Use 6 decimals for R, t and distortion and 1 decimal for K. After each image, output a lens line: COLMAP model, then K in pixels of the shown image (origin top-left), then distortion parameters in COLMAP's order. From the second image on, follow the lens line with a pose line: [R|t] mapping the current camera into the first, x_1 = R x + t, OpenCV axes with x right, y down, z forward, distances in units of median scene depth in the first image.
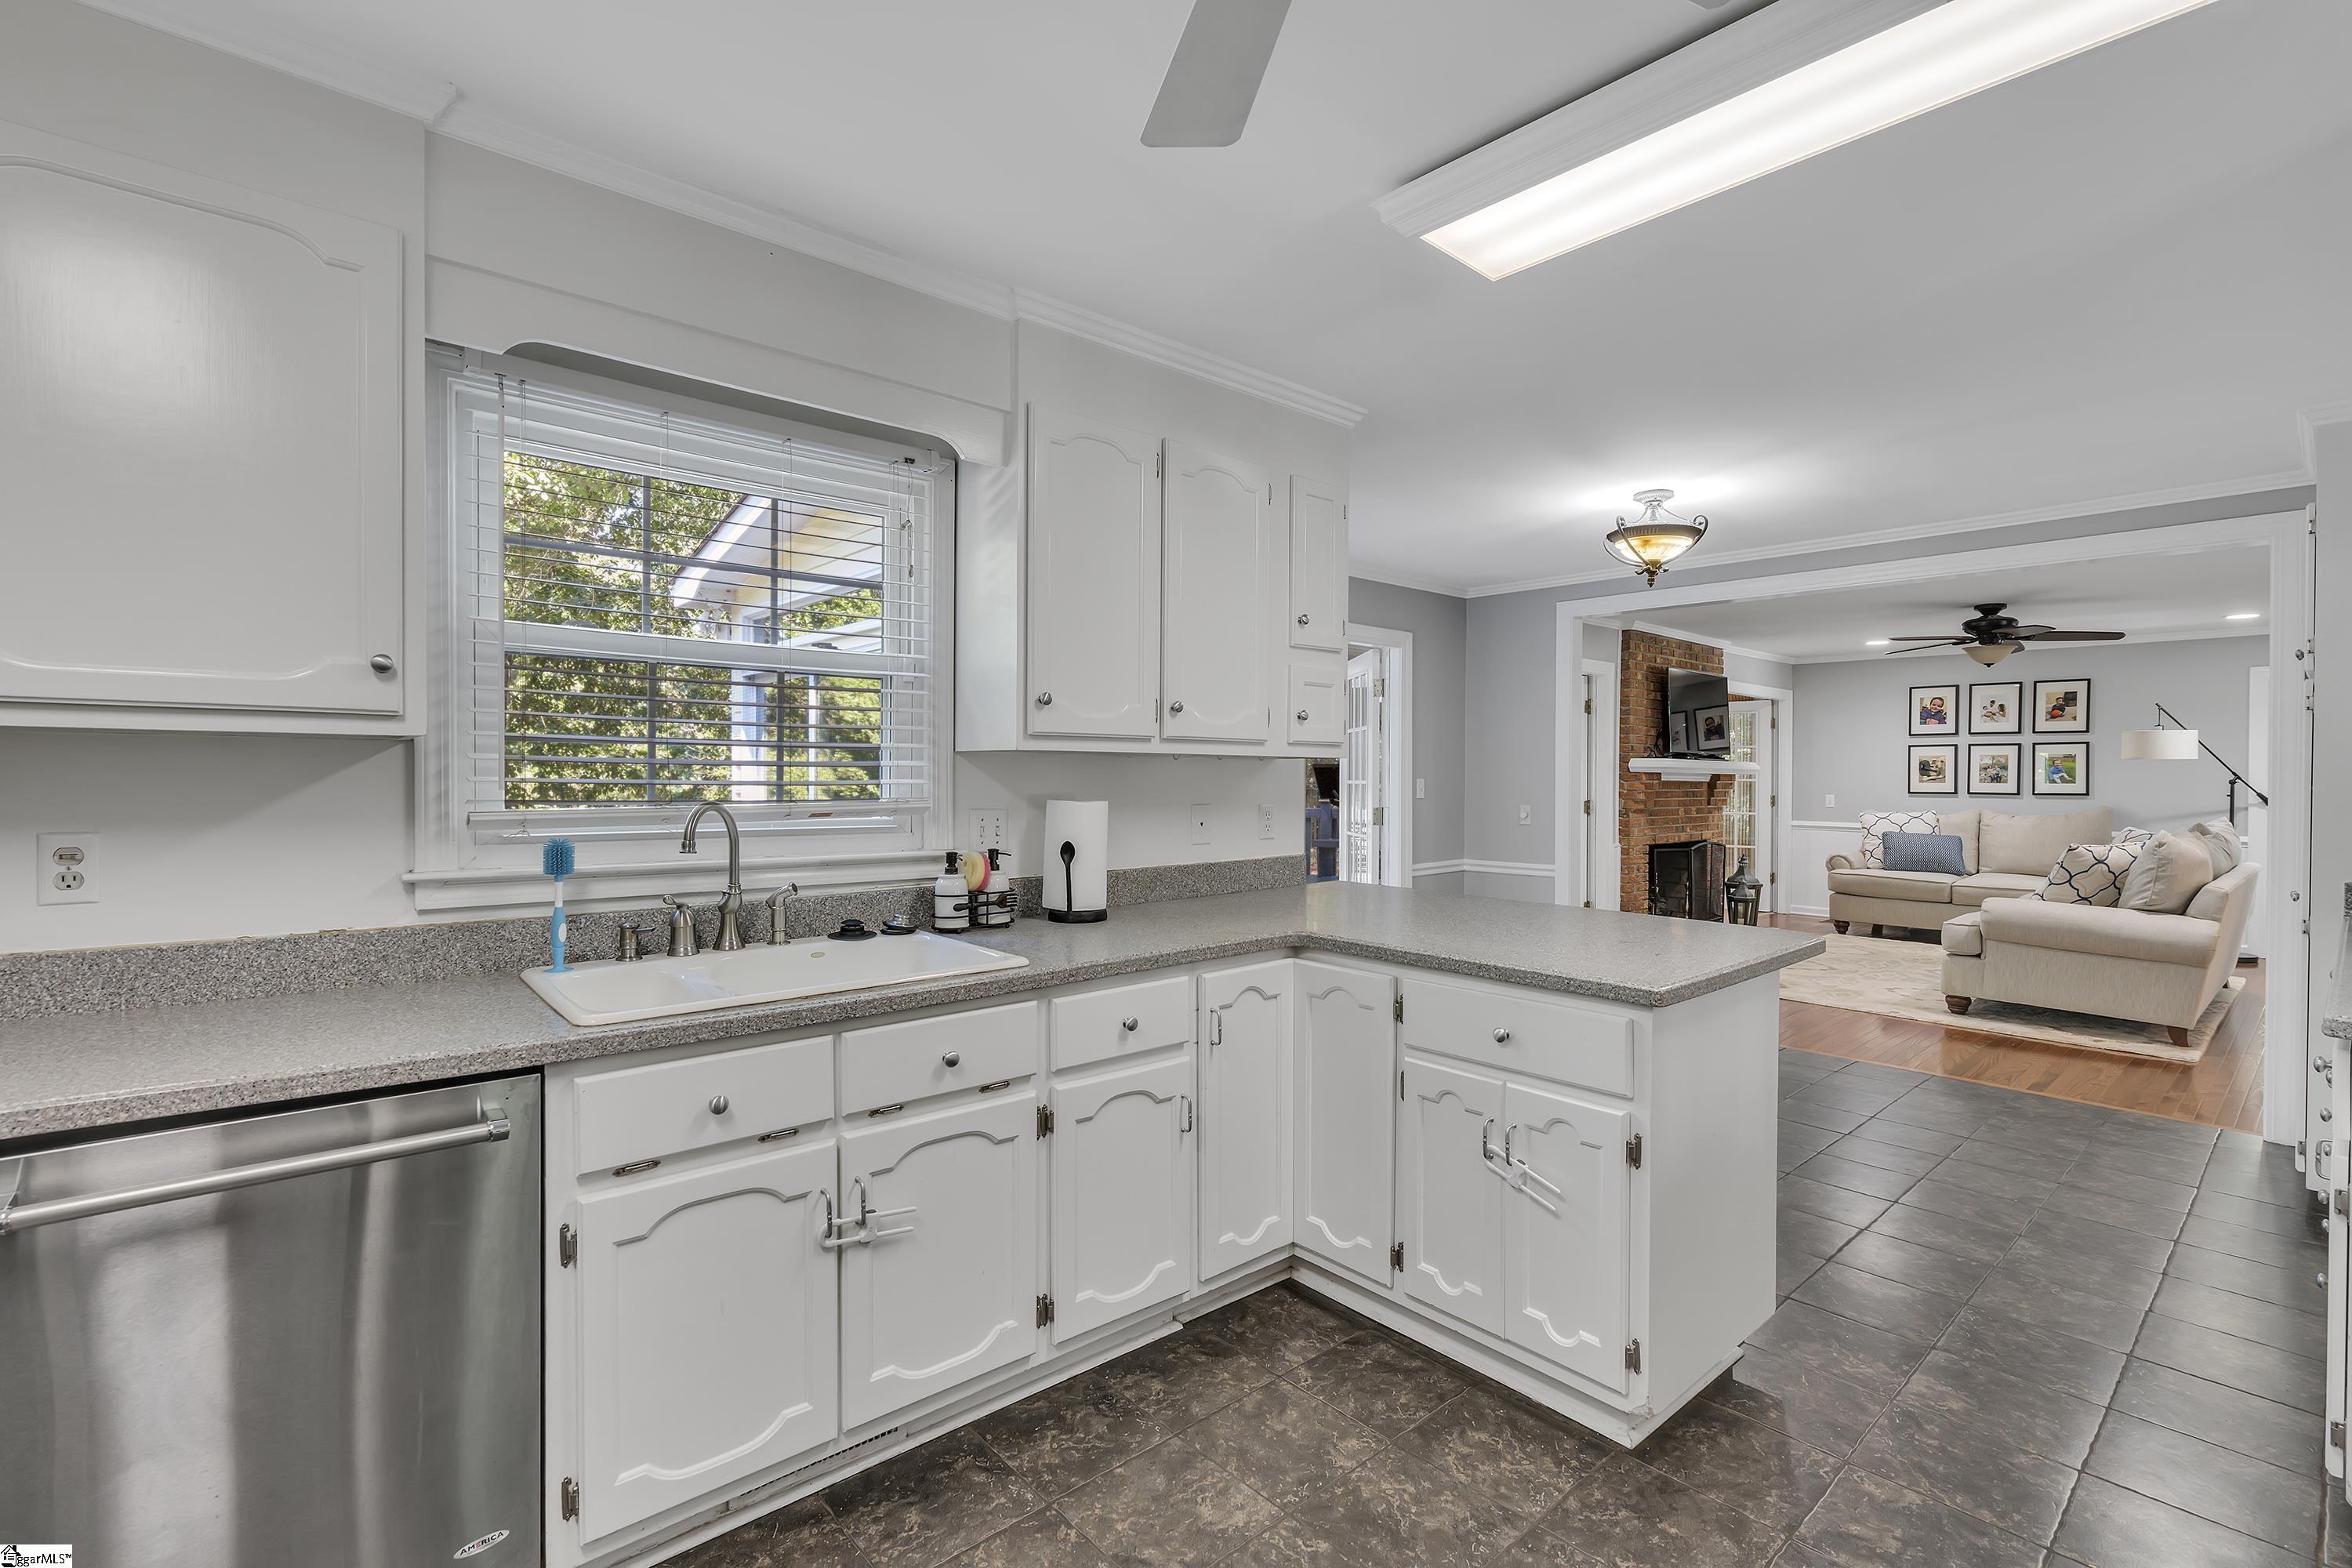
lens RADIAL K [[1065.2, 0, 1176.9], [0, 1065.2, 780.7], [0, 0, 1]] dist [0.002223, 0.001033]
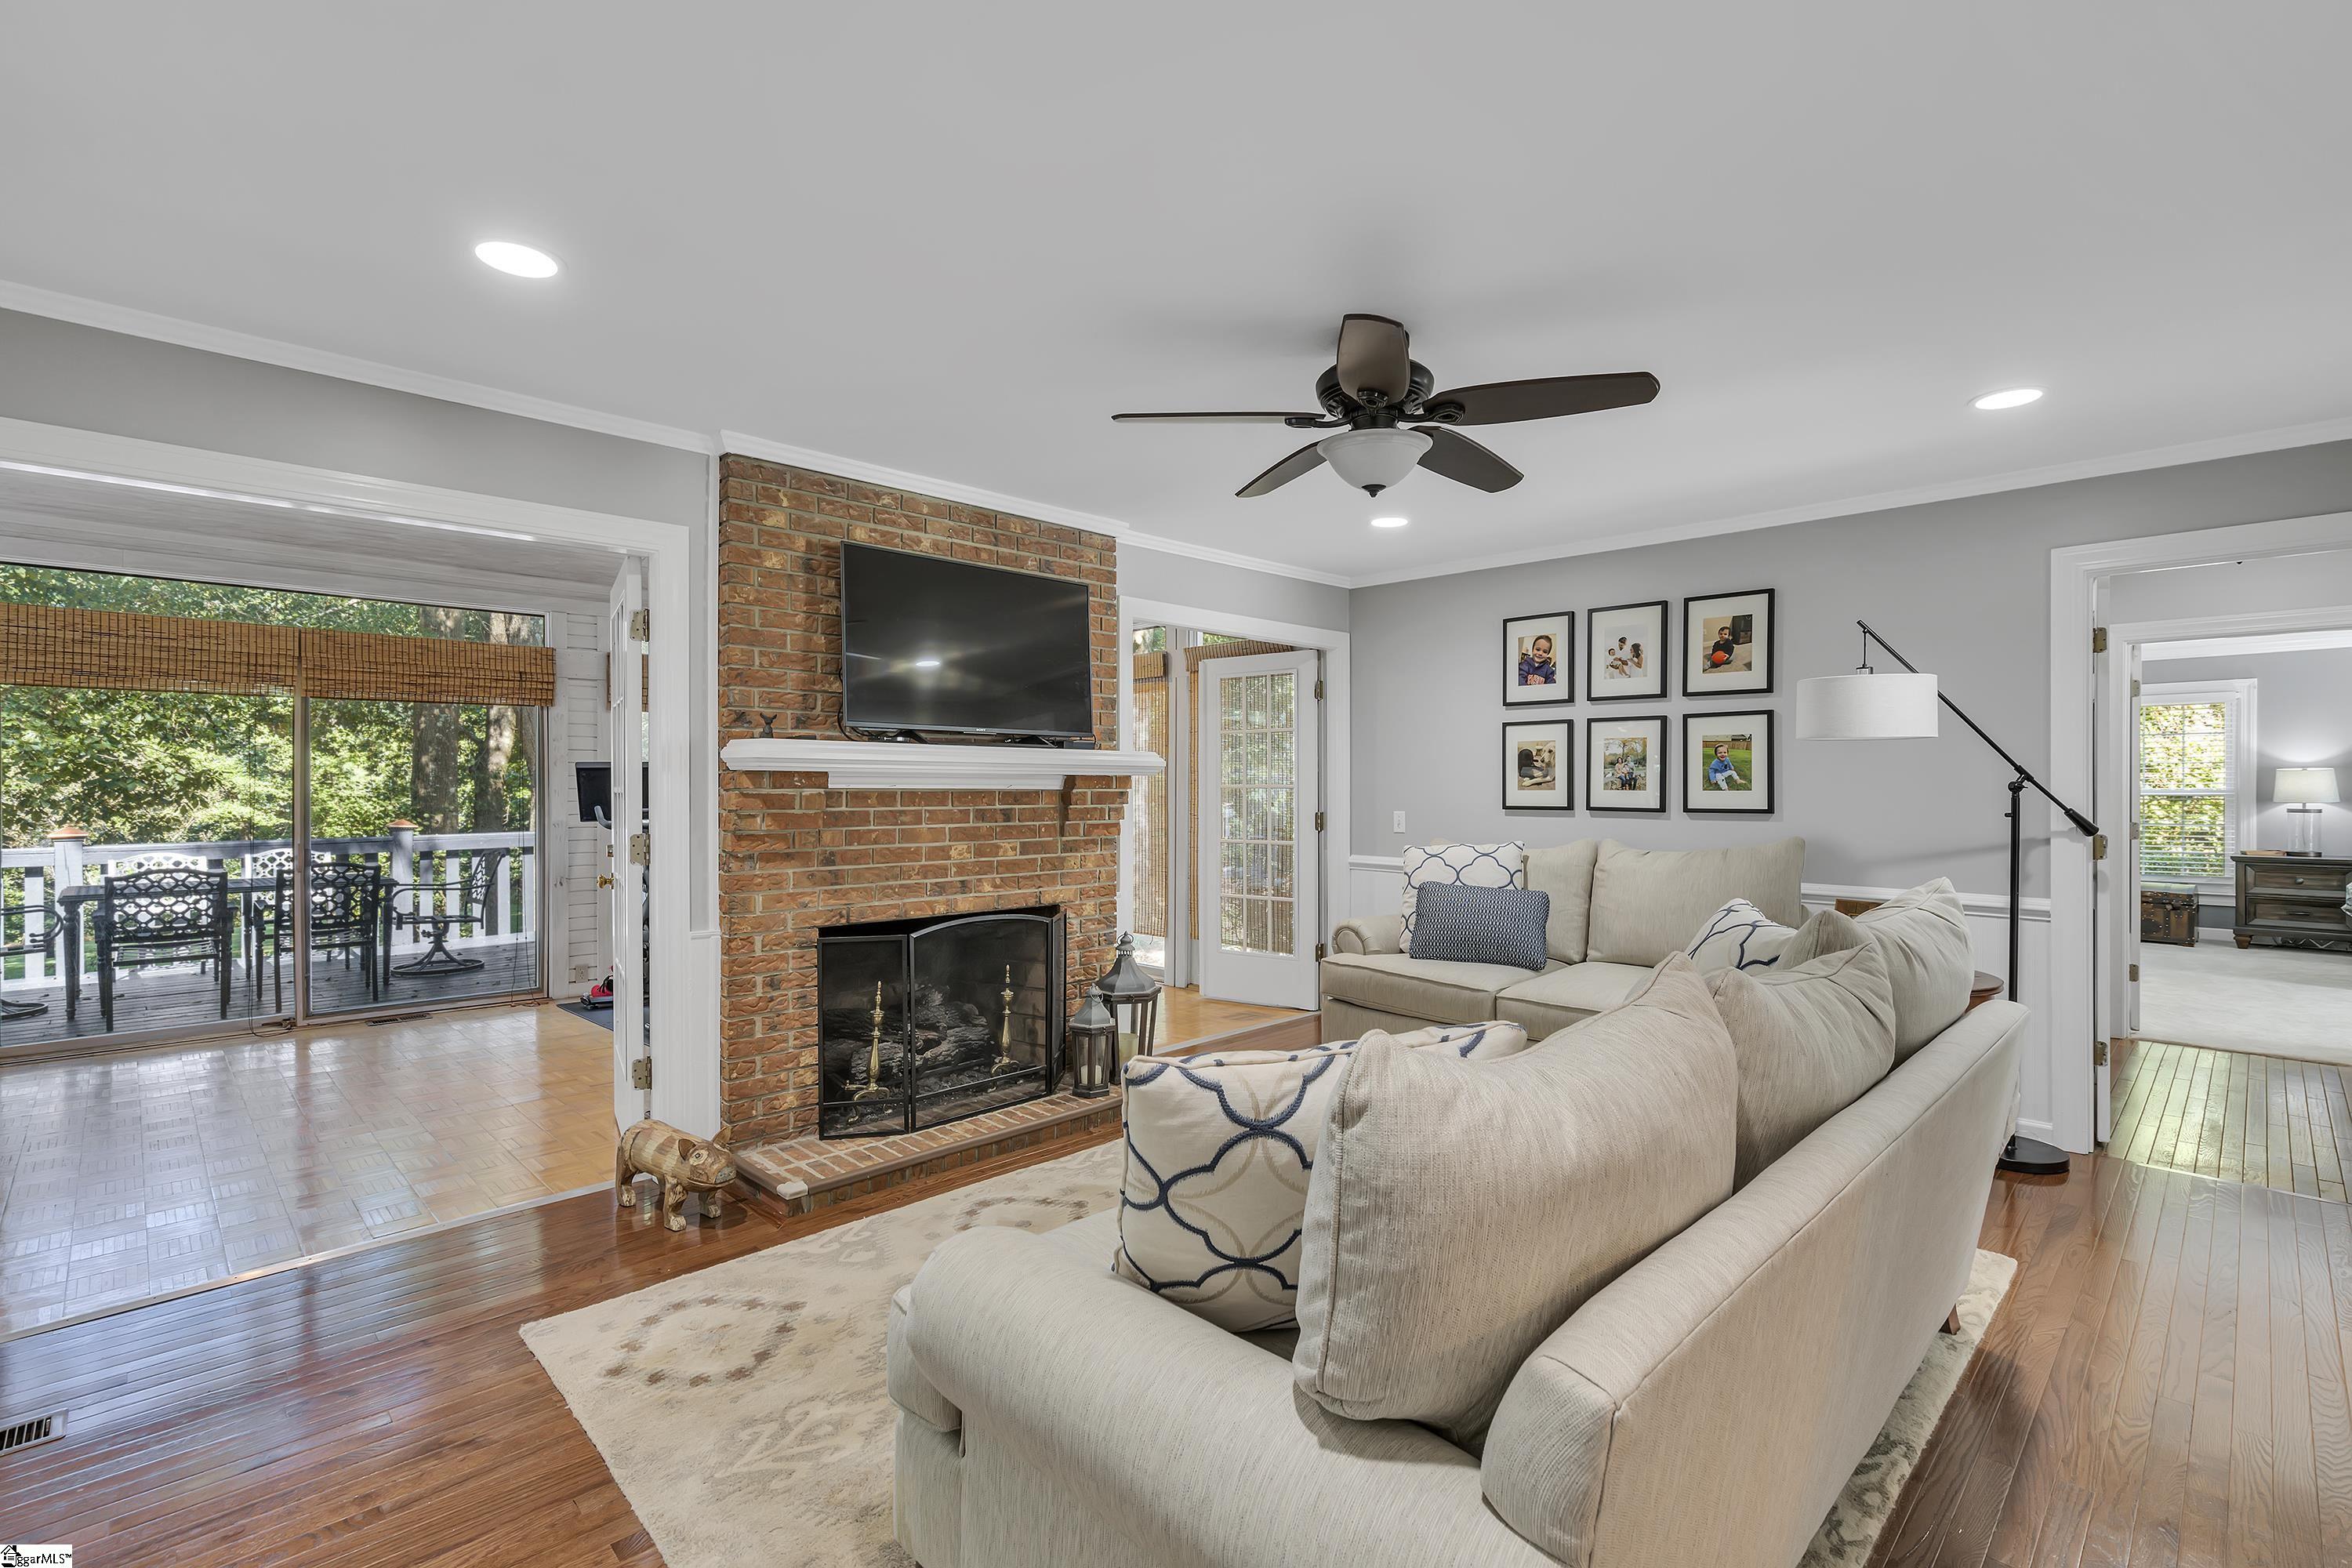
lens RADIAL K [[1065.2, 0, 1177.5], [0, 1065.2, 776.9], [0, 0, 1]] dist [0.002223, 0.001033]
pose [[0.999045, -0.004021, 0.043515, 0.530772], [0.004442, 0.999944, -0.009586, -0.000235], [-0.043474, 0.009770, 0.999007, 0.484049]]
